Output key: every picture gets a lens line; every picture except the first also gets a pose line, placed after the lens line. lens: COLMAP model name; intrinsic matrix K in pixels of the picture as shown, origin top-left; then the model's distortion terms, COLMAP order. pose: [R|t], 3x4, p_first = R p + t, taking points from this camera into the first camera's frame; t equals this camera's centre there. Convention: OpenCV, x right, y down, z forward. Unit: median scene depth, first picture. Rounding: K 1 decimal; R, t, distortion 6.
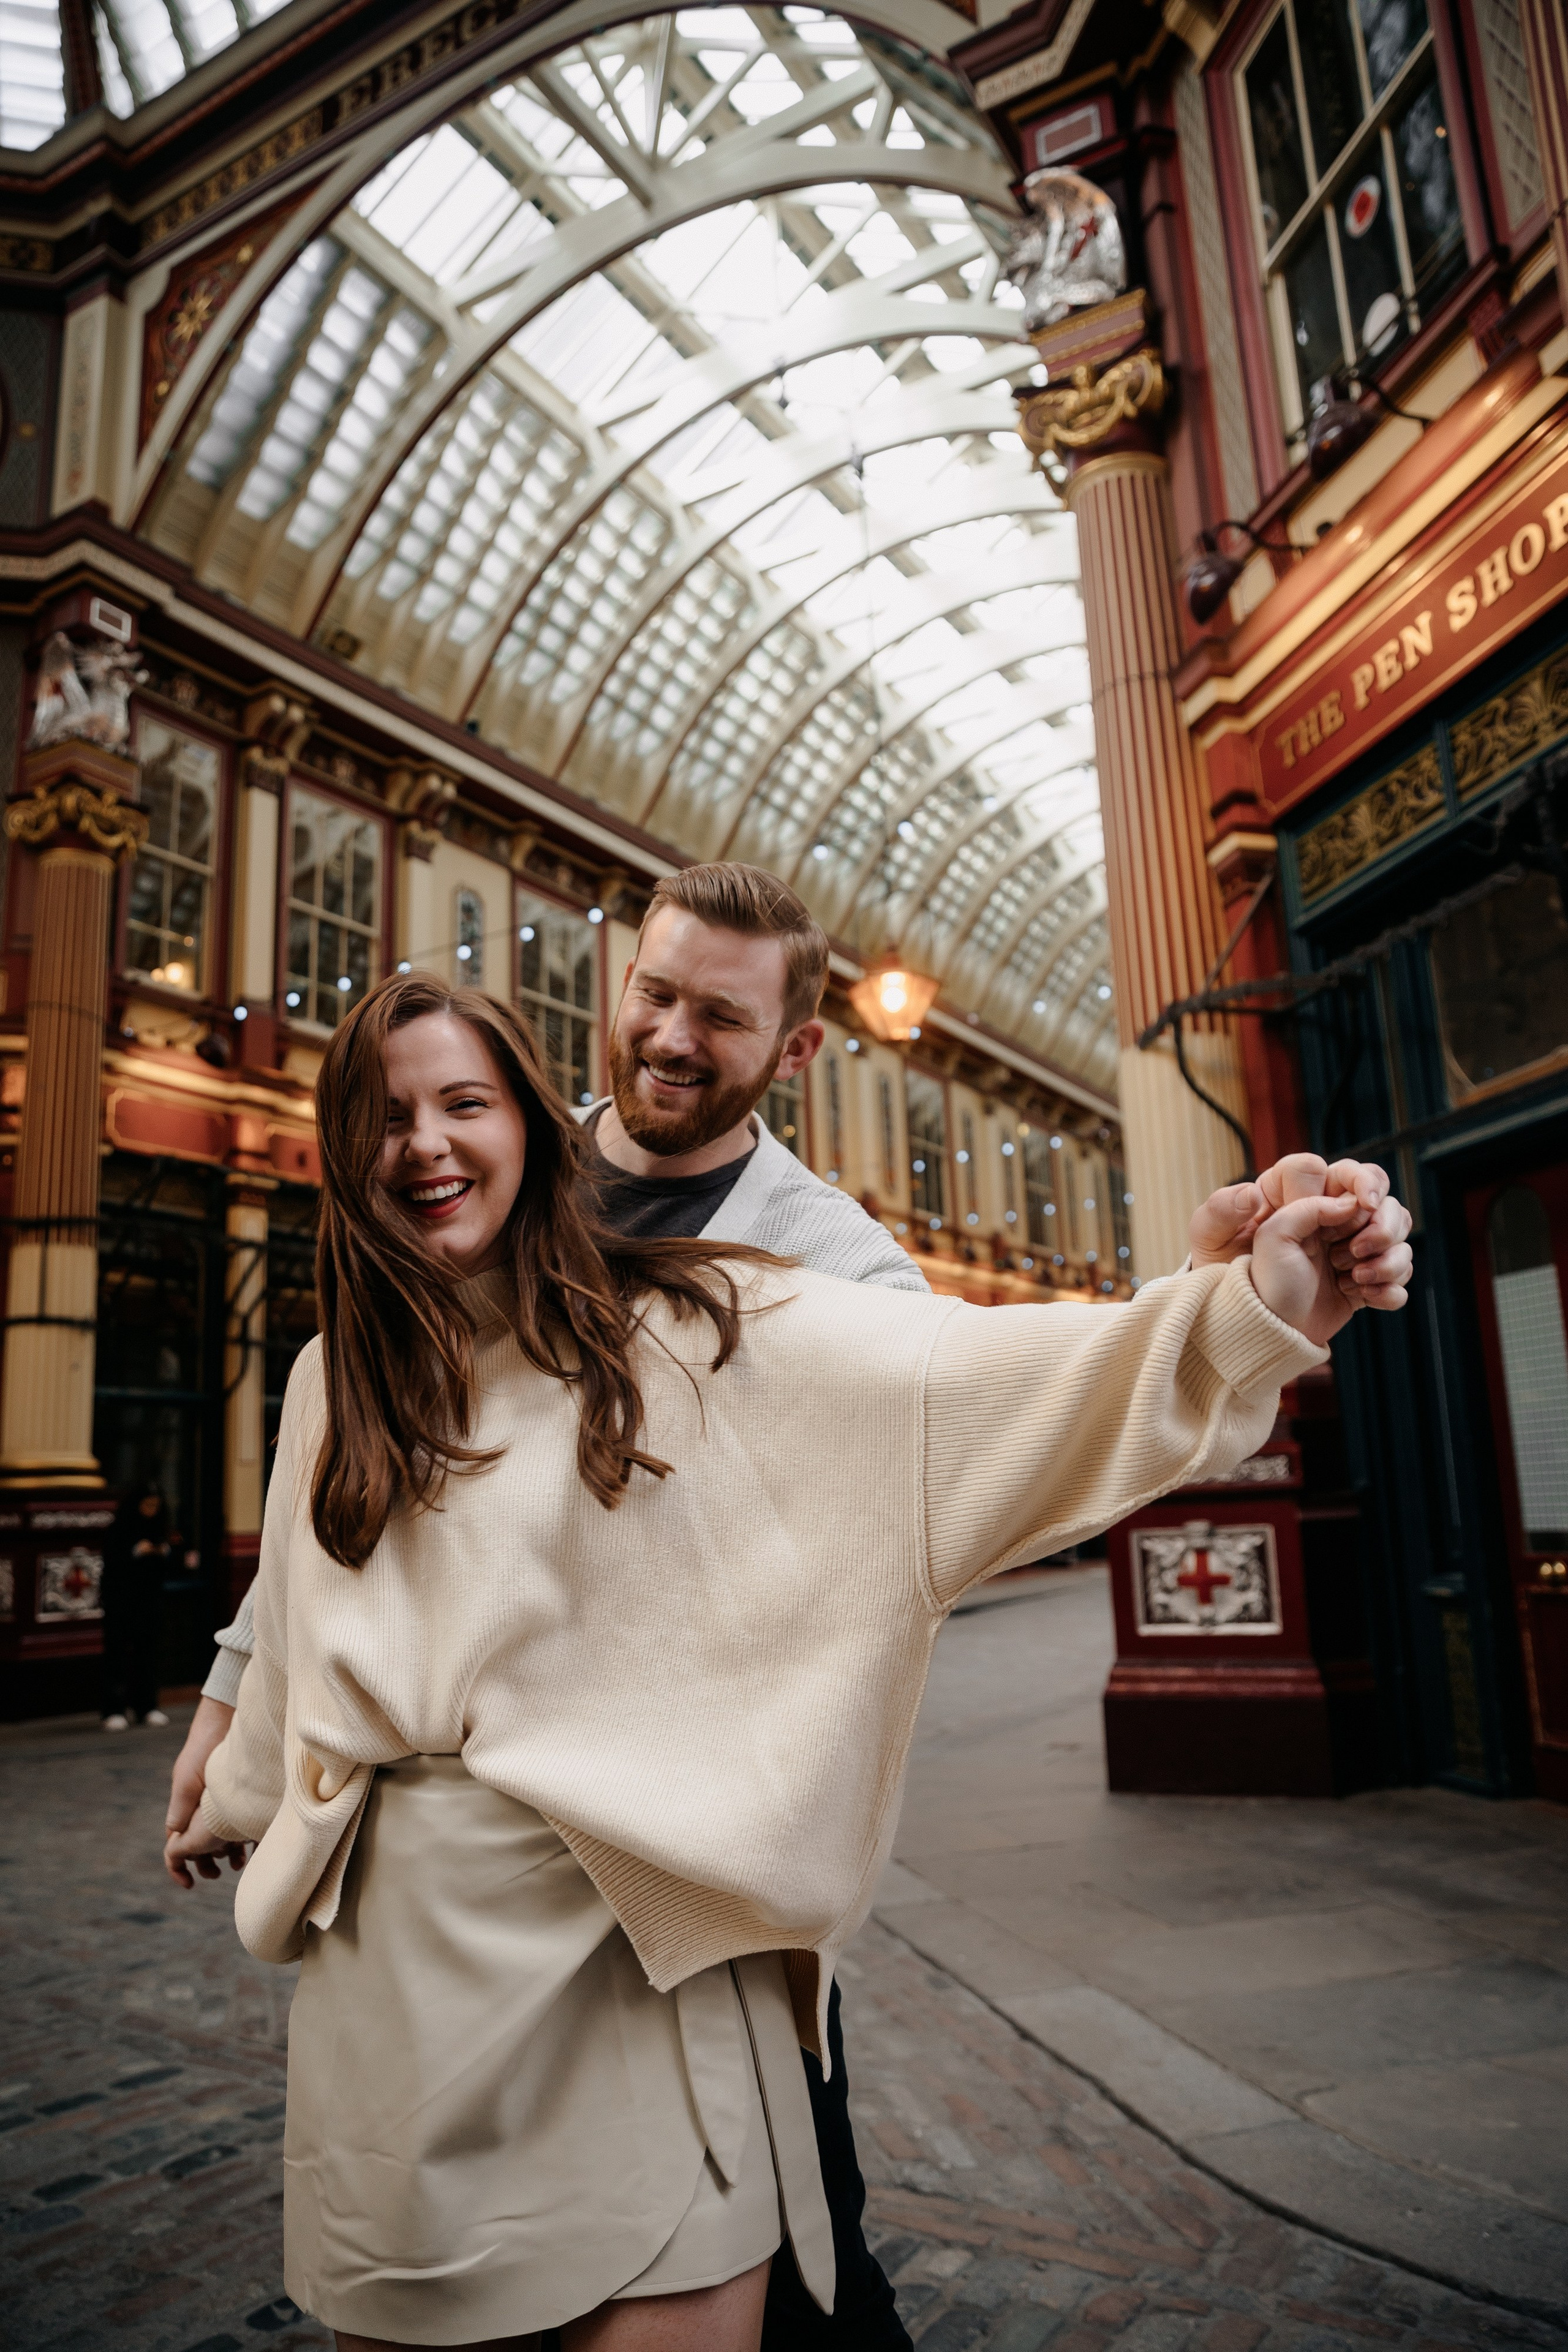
lens RADIAL K [[1569.4, 0, 779.5], [0, 1569.4, 1173.9], [0, 0, 1]] dist [-0.106941, 0.072669]
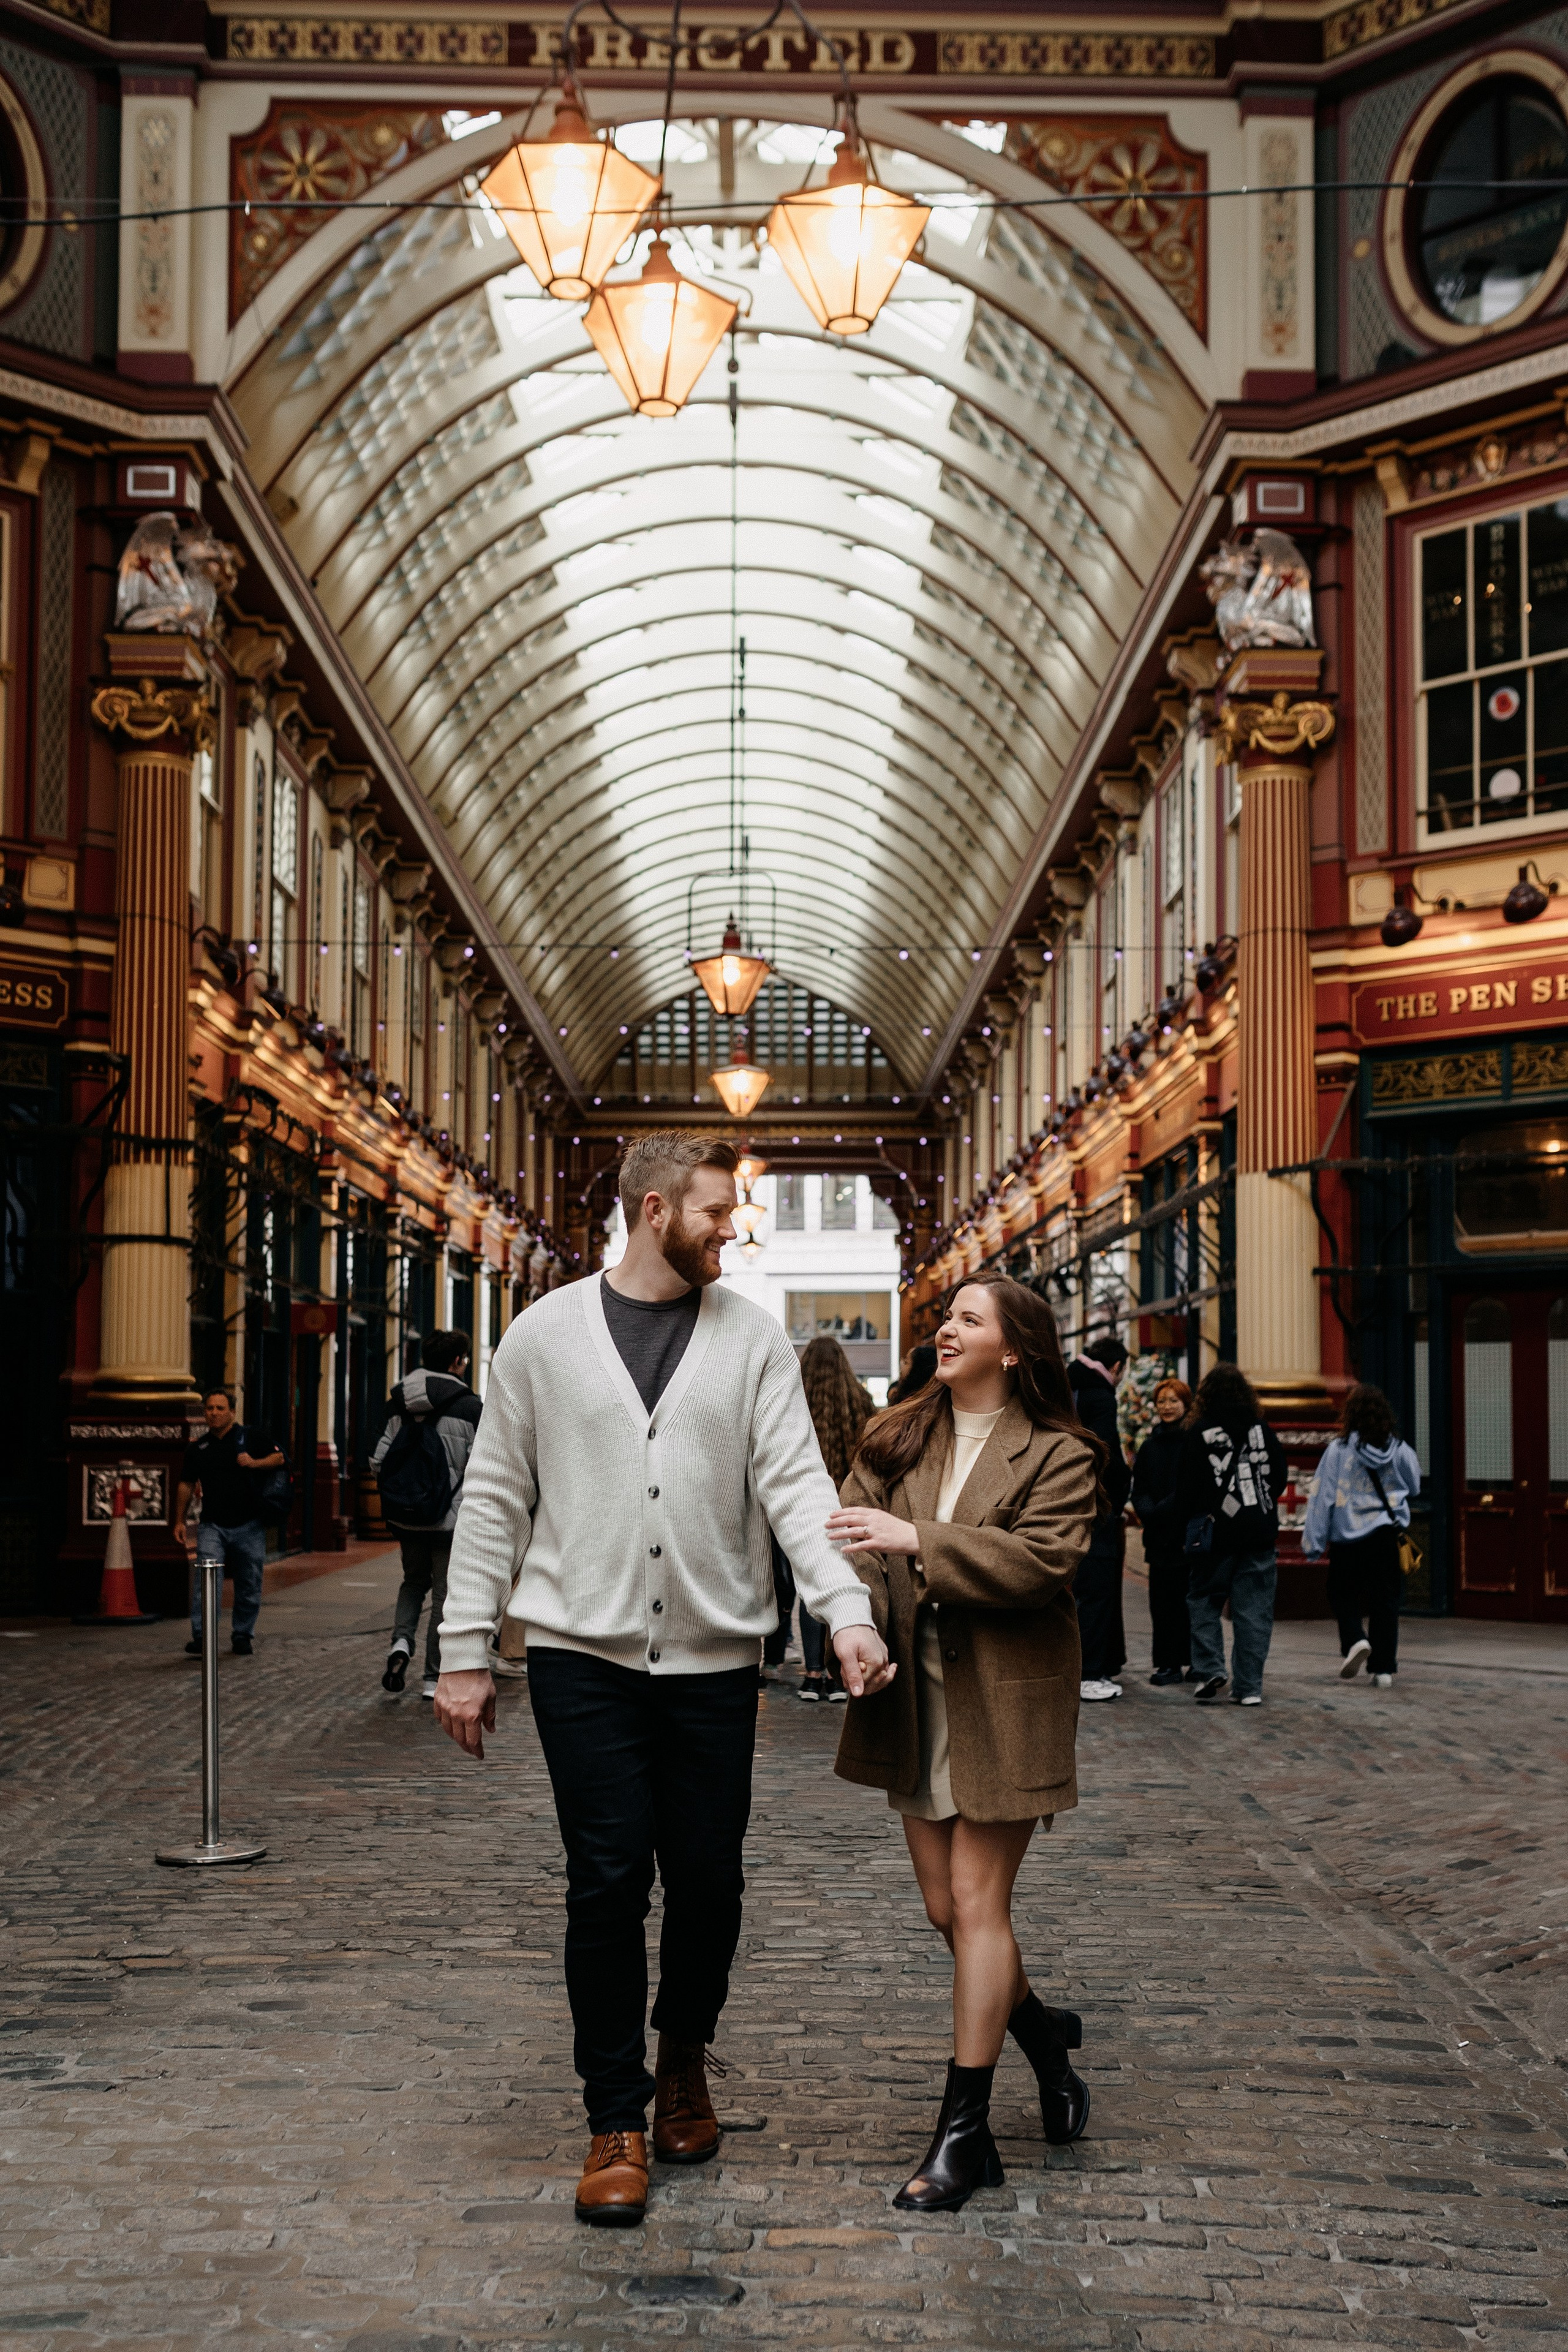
lens RADIAL K [[2237.0, 0, 788.7], [0, 2237.0, 1287.4], [0, 0, 1]] dist [0.000461, 0.007519]
pose [[0.864544, 0.071001, 0.497517, -0.776094], [-0.140835, 0.984531, 0.104228, -0.080322], [-0.482421, -0.160178, 0.861170, -0.444425]]
